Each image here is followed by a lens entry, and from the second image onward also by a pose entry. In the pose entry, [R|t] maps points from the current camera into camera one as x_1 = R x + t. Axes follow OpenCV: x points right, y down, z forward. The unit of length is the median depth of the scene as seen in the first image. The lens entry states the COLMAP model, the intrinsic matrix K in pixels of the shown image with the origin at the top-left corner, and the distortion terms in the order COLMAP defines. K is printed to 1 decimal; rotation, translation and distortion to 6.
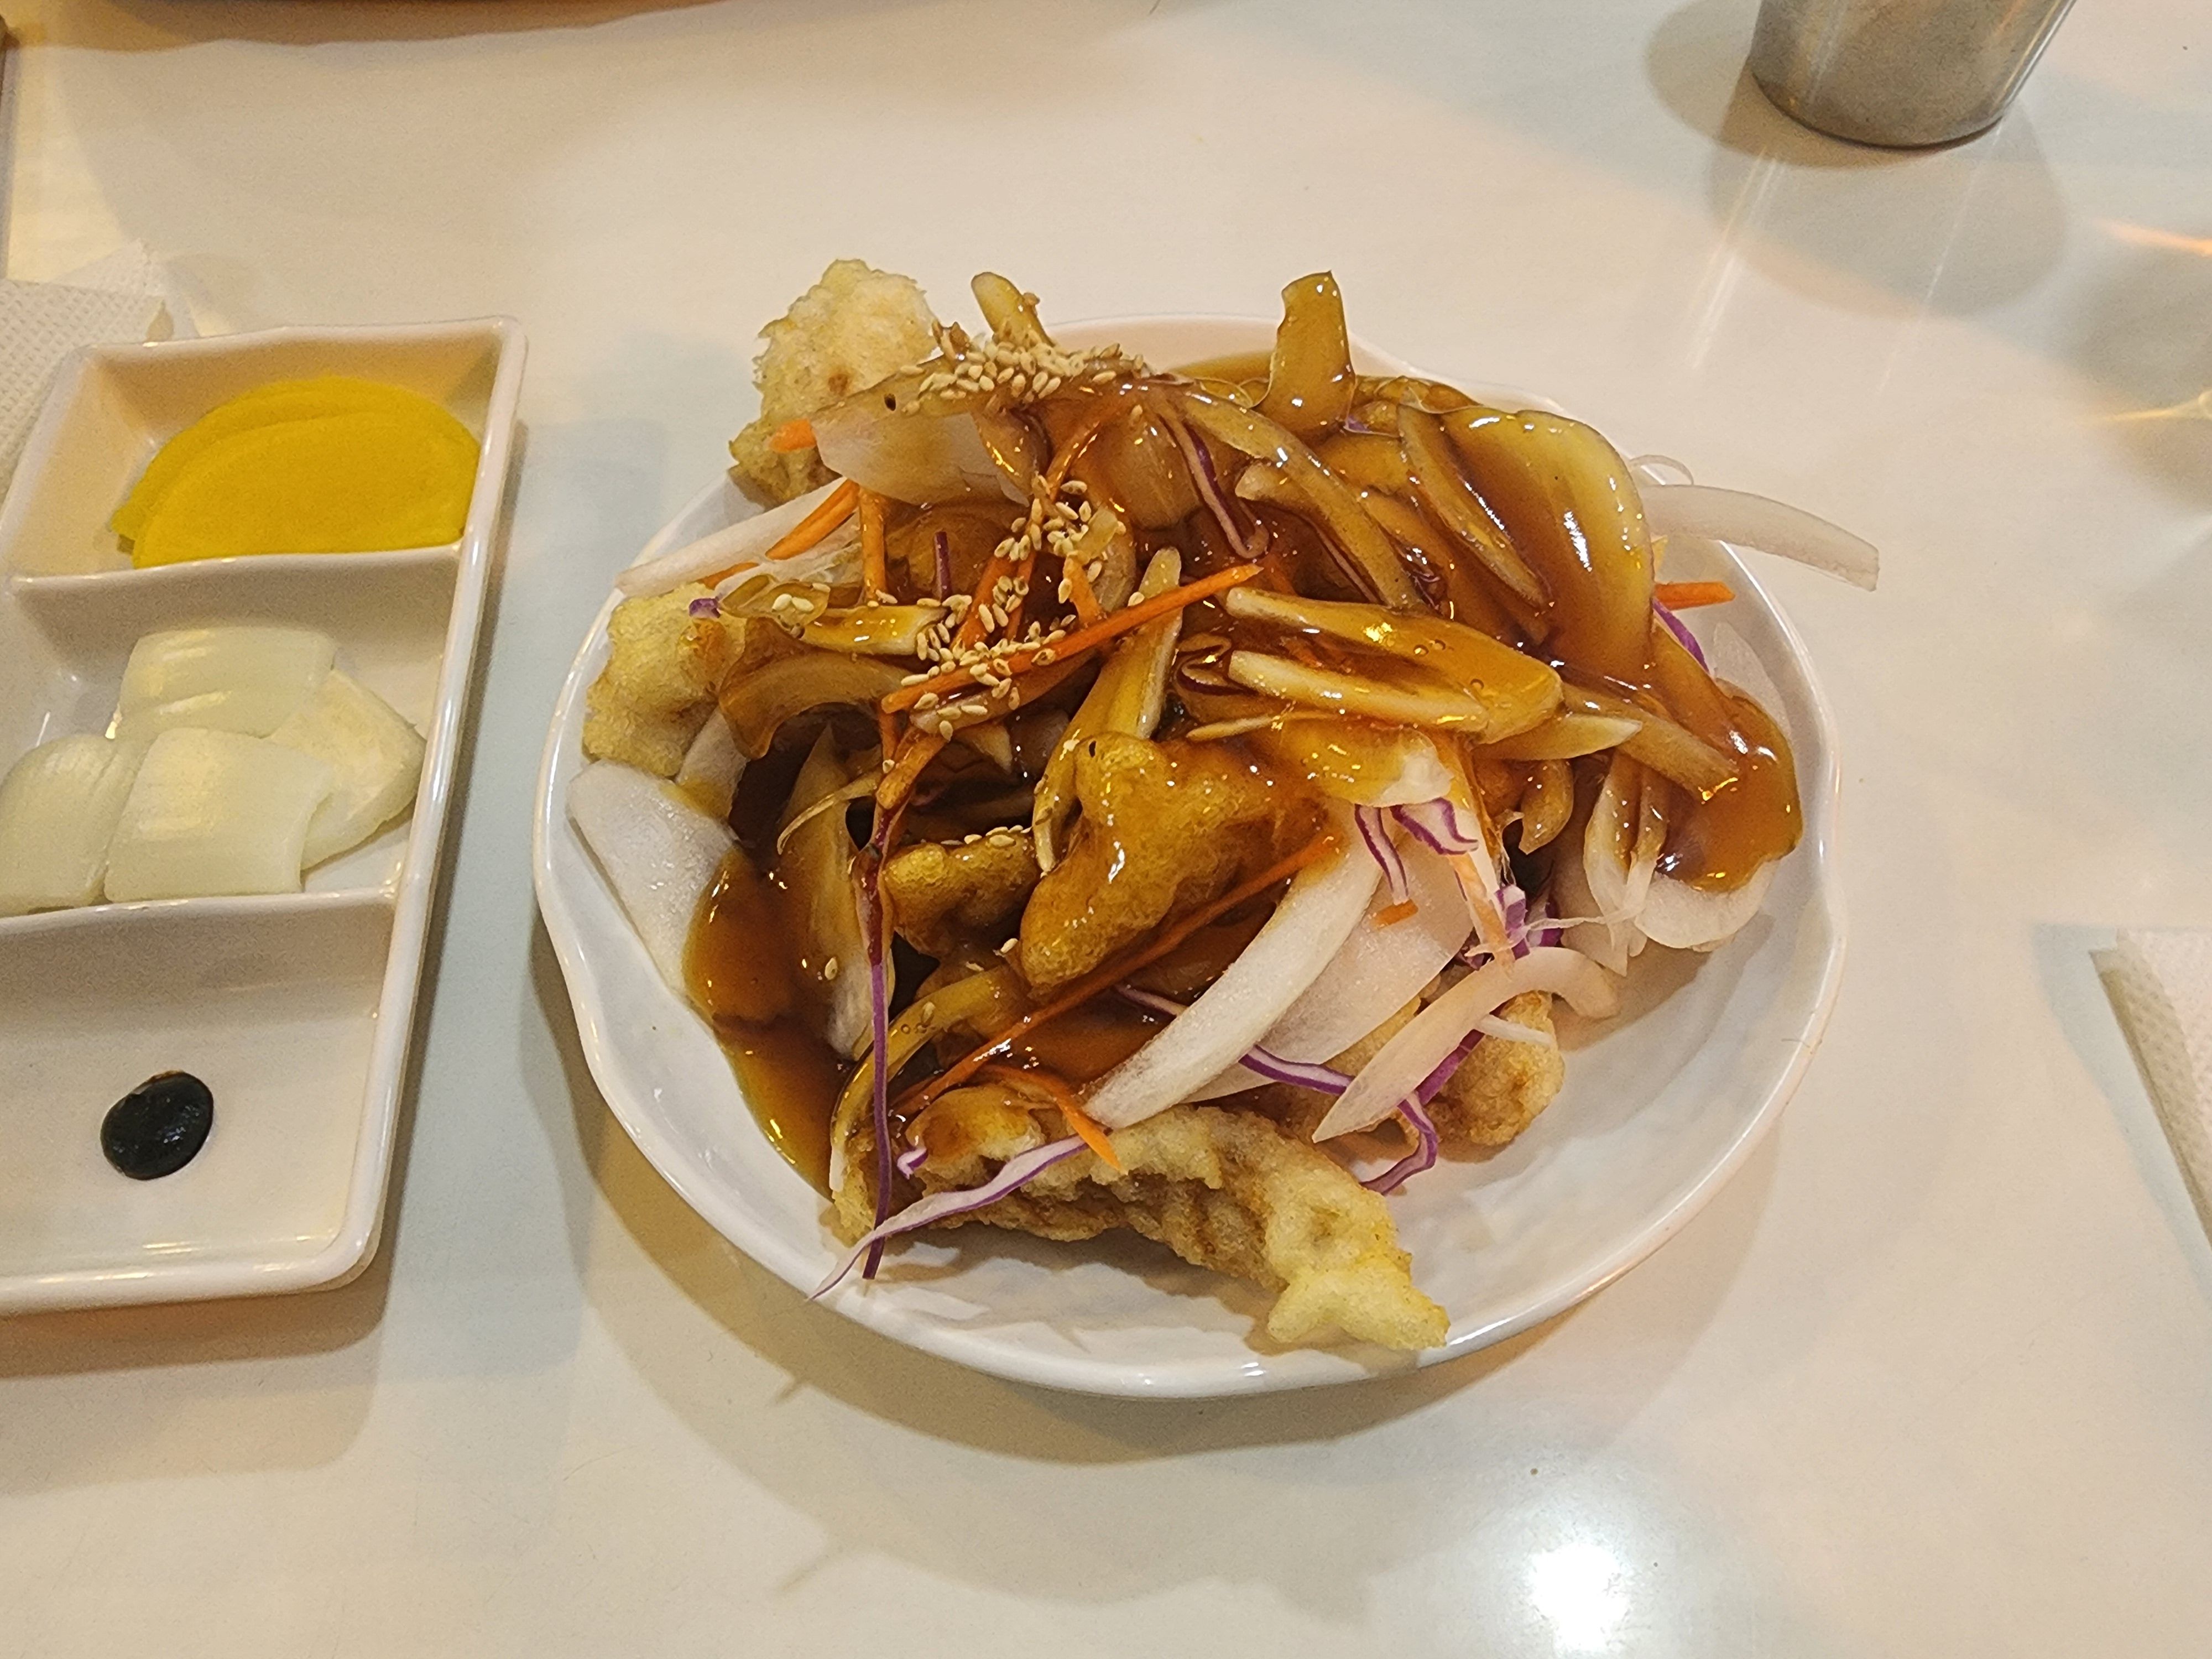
lens RADIAL K [[1549.2, 0, 1065.0], [0, 1549.2, 825.9], [0, 0, 1]] dist [-0.001235, 0.006075]
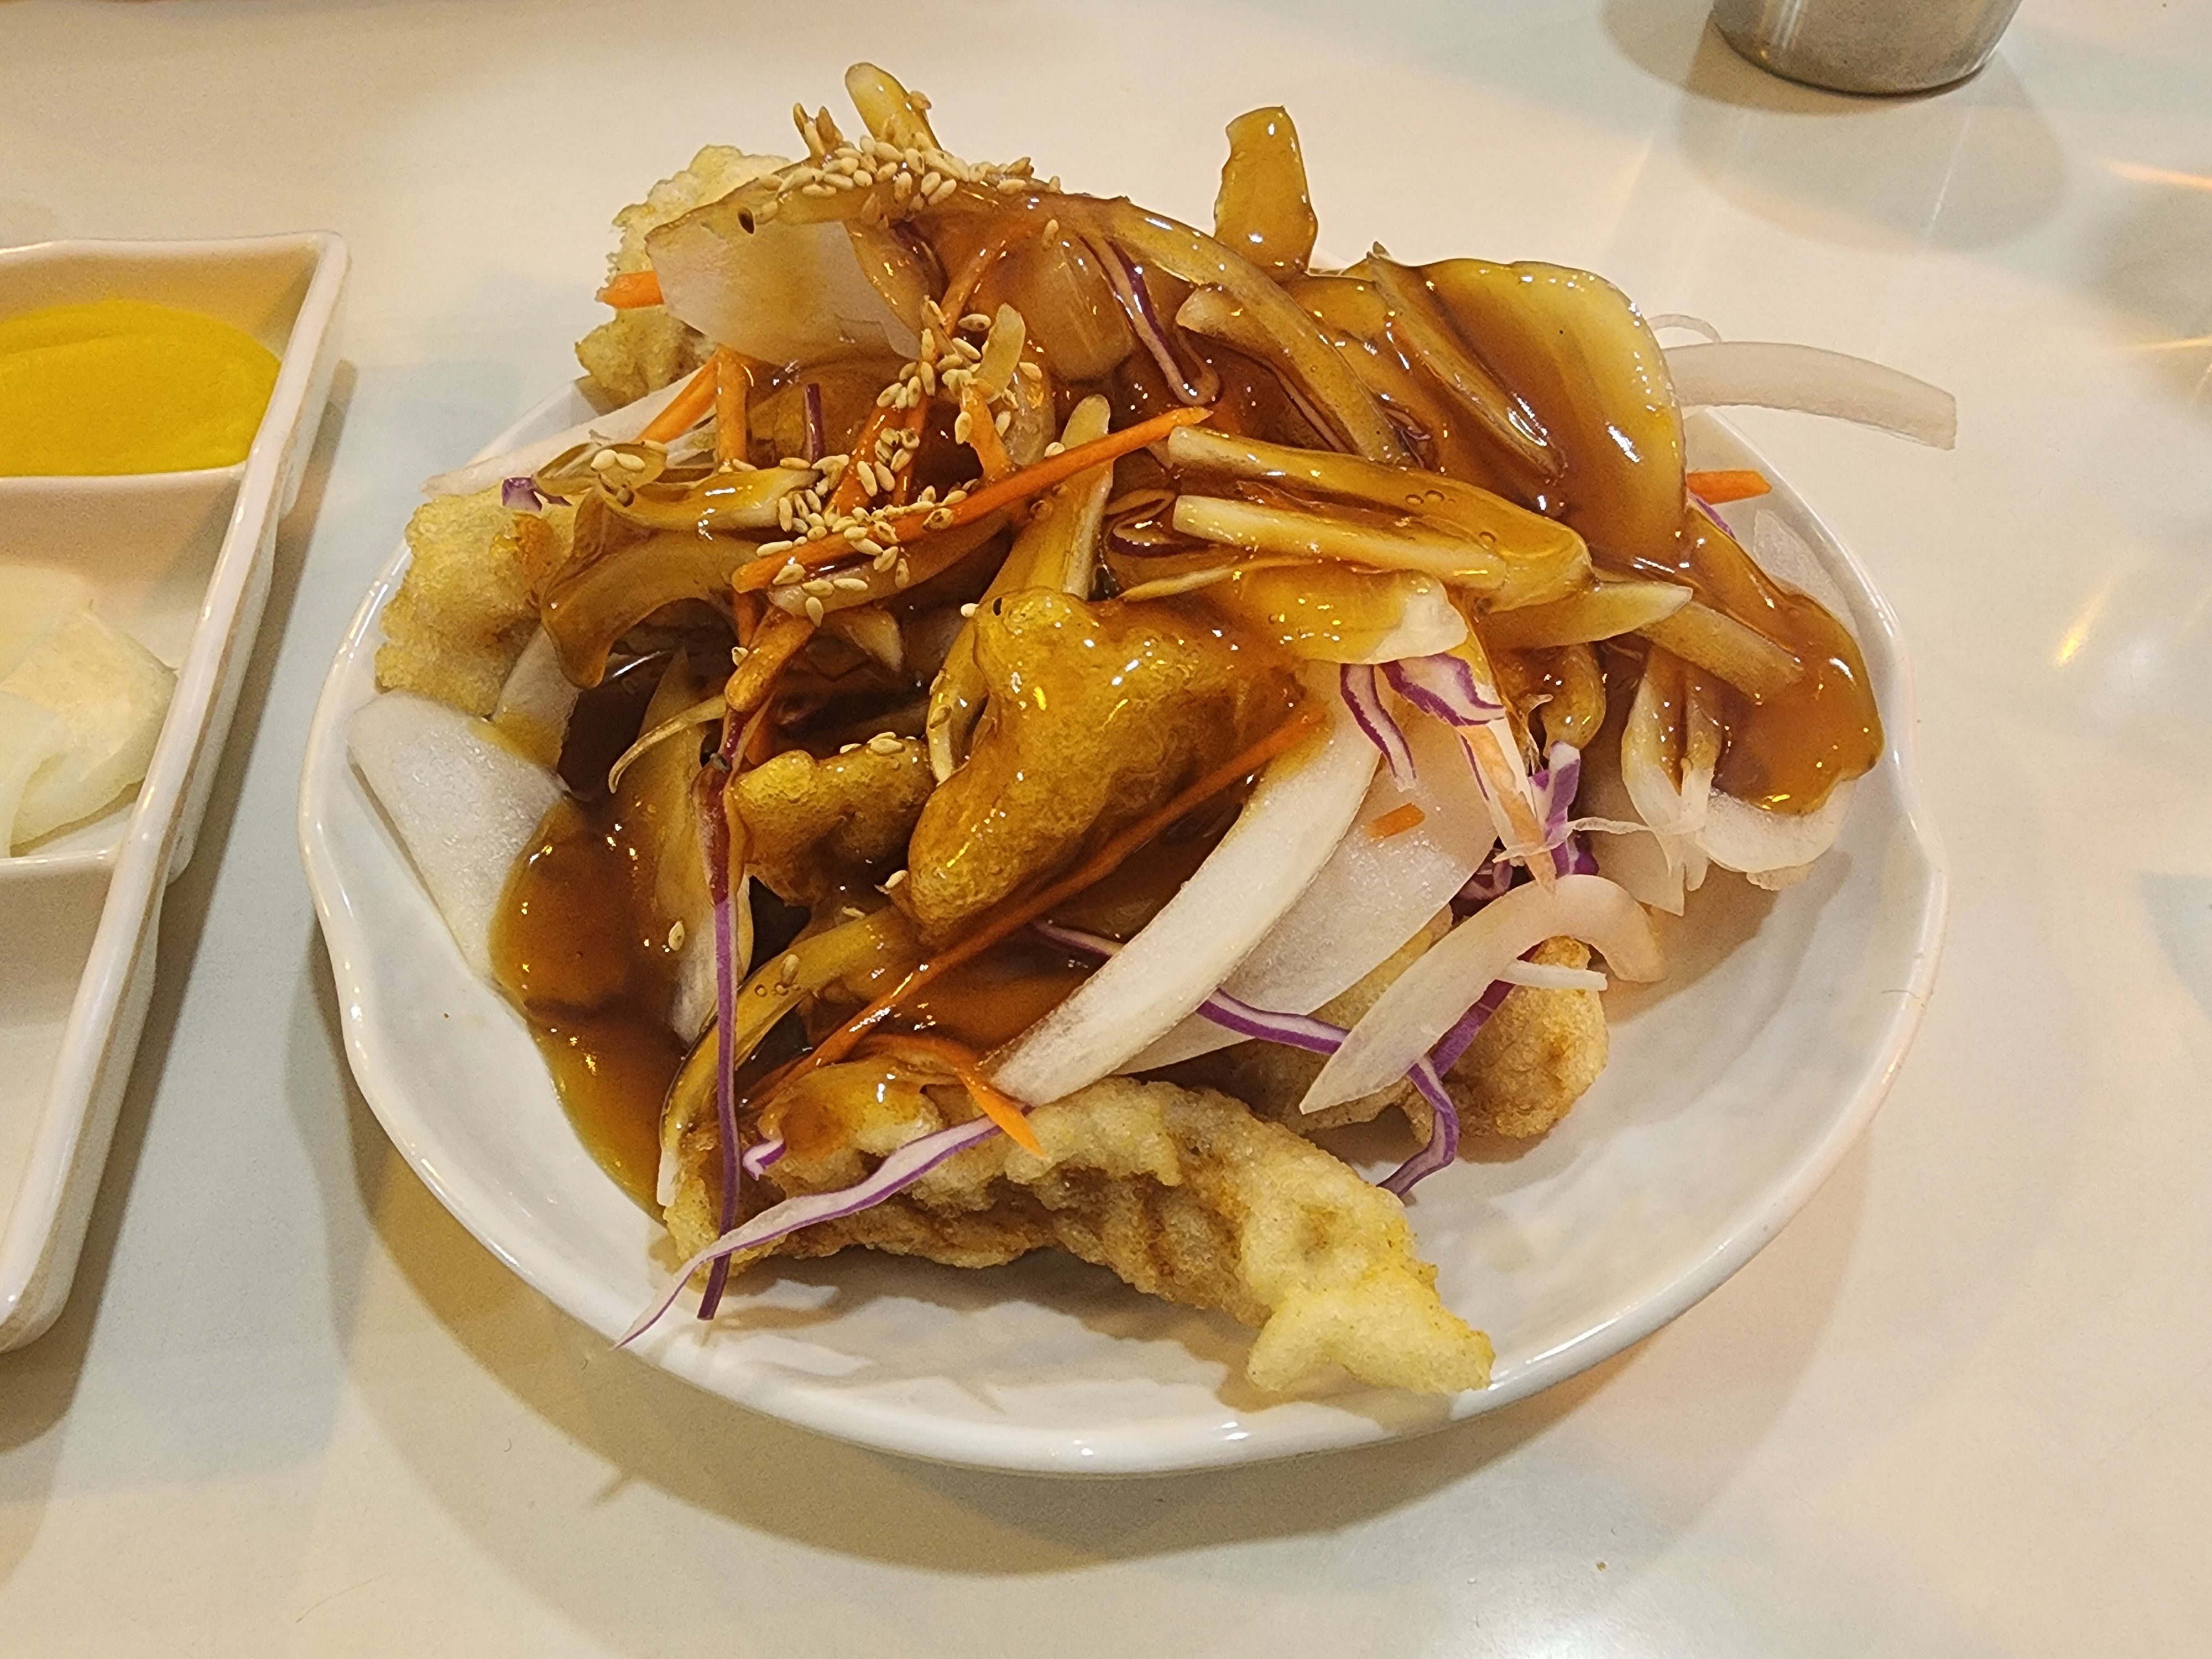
lens RADIAL K [[1549.2, 0, 1065.0], [0, 1549.2, 825.9], [0, 0, 1]] dist [-0.001235, 0.006075]
pose [[0.999274, -0.016159, 0.034493, 0.020746], [0.018793, 0.996819, -0.077450, 0.108986], [-0.033131, 0.078042, 0.996399, 0.224066]]
